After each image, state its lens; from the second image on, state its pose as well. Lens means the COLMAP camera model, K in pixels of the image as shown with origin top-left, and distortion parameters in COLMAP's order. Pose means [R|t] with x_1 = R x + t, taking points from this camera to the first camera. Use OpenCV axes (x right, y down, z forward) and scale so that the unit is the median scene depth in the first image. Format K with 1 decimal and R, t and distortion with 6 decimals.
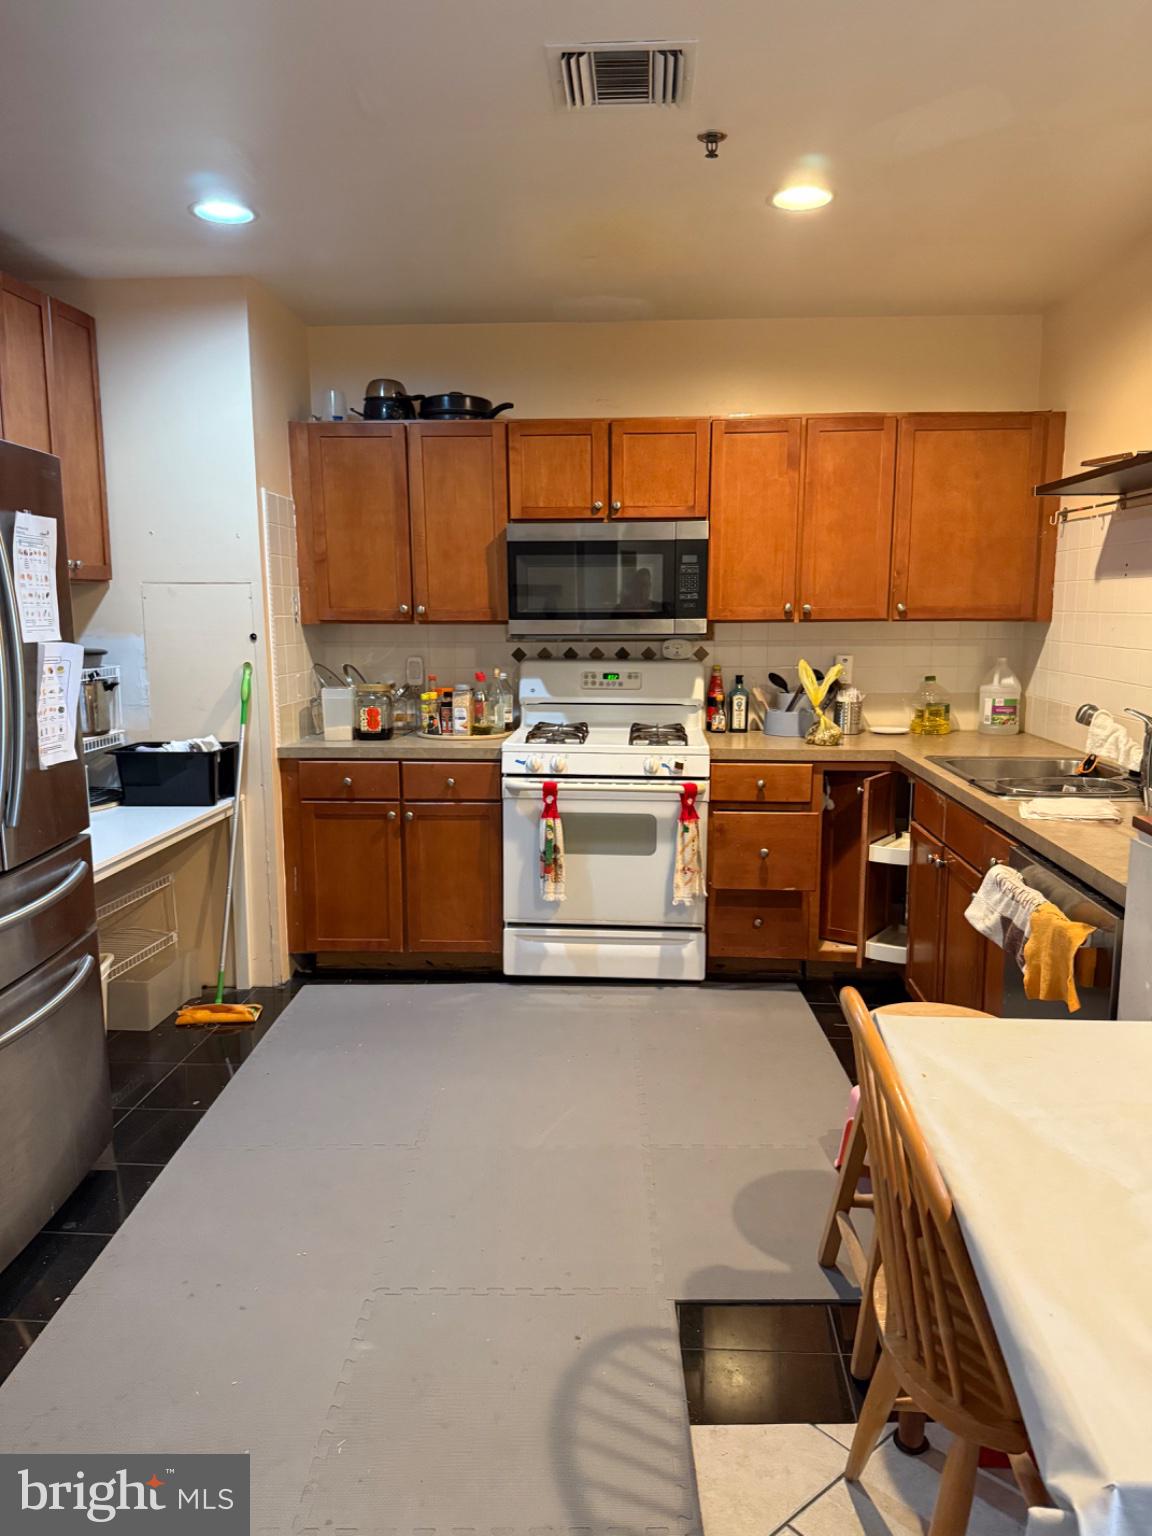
lens RADIAL K [[1089.0, 0, 579.2], [0, 1089.0, 772.4], [0, 0, 1]] dist [0.144321, -0.254926]
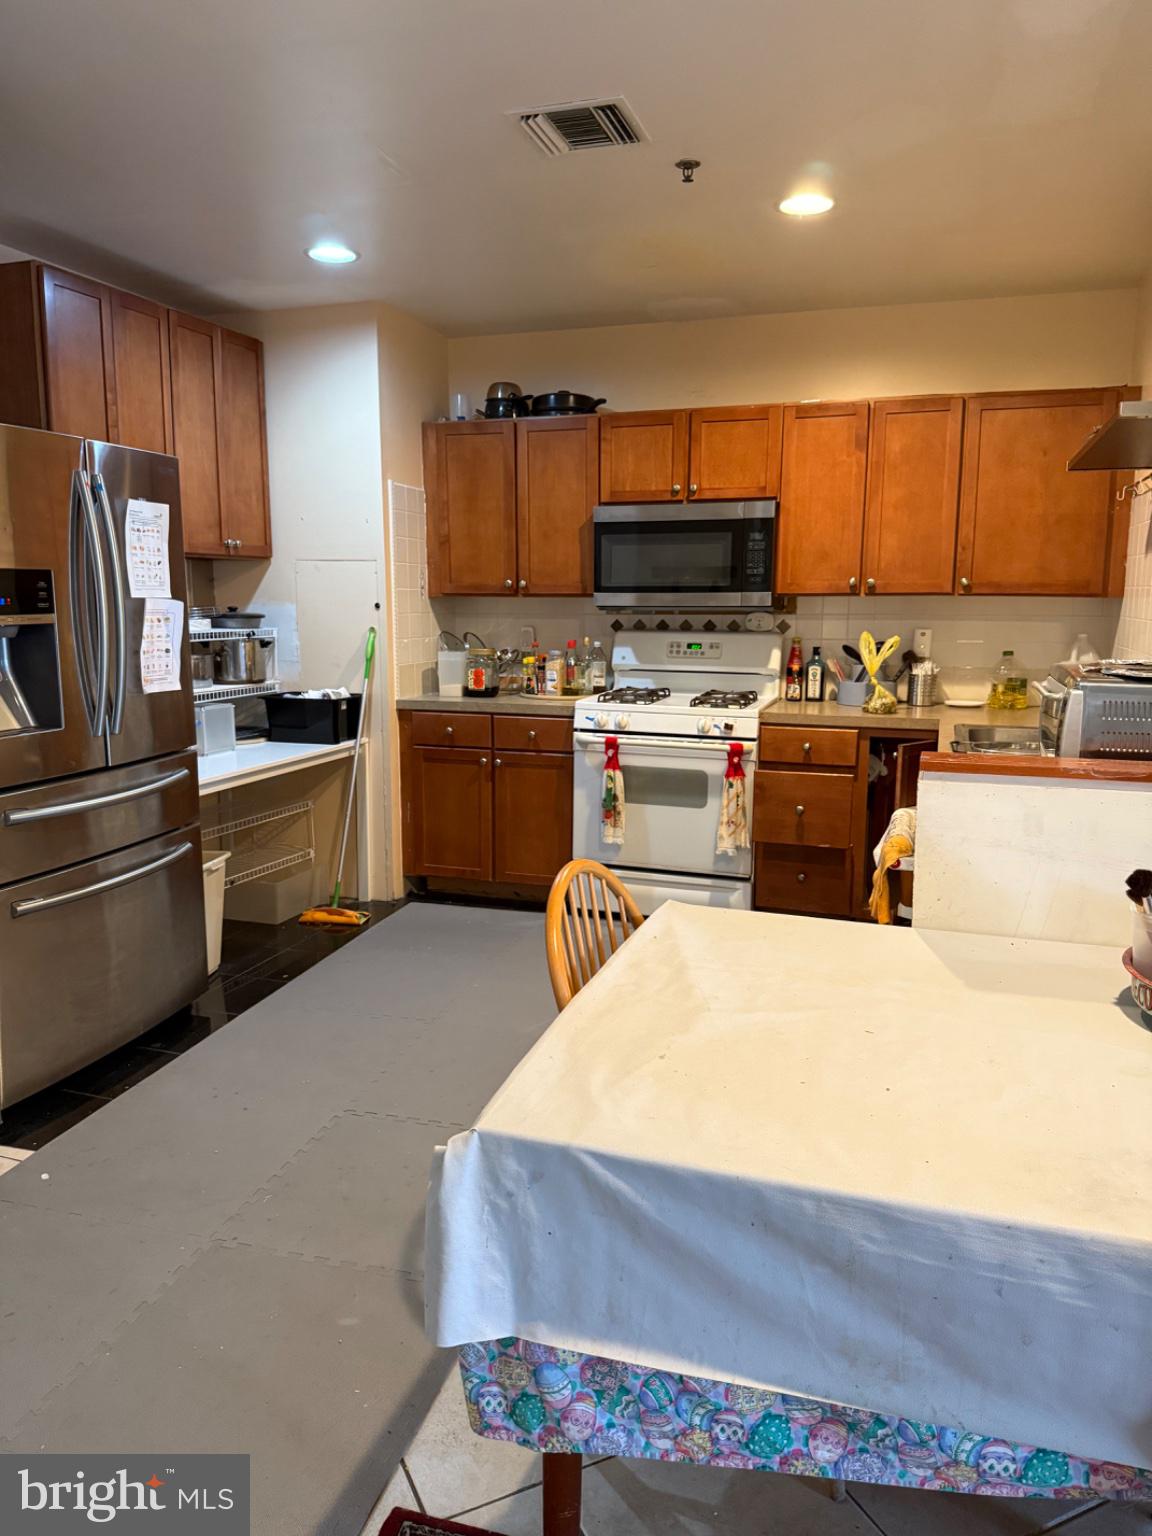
lens RADIAL K [[1090.8, 0, 576.0], [0, 1090.8, 768.0], [0, 0, 1]] dist [0.159183, -0.352916]
pose [[0.964598, 0.047119, -0.259481, 0.221006], [-0.046058, 0.998887, 0.010169, 0.029718], [0.259671, 0.002143, 0.965695, -0.089688]]
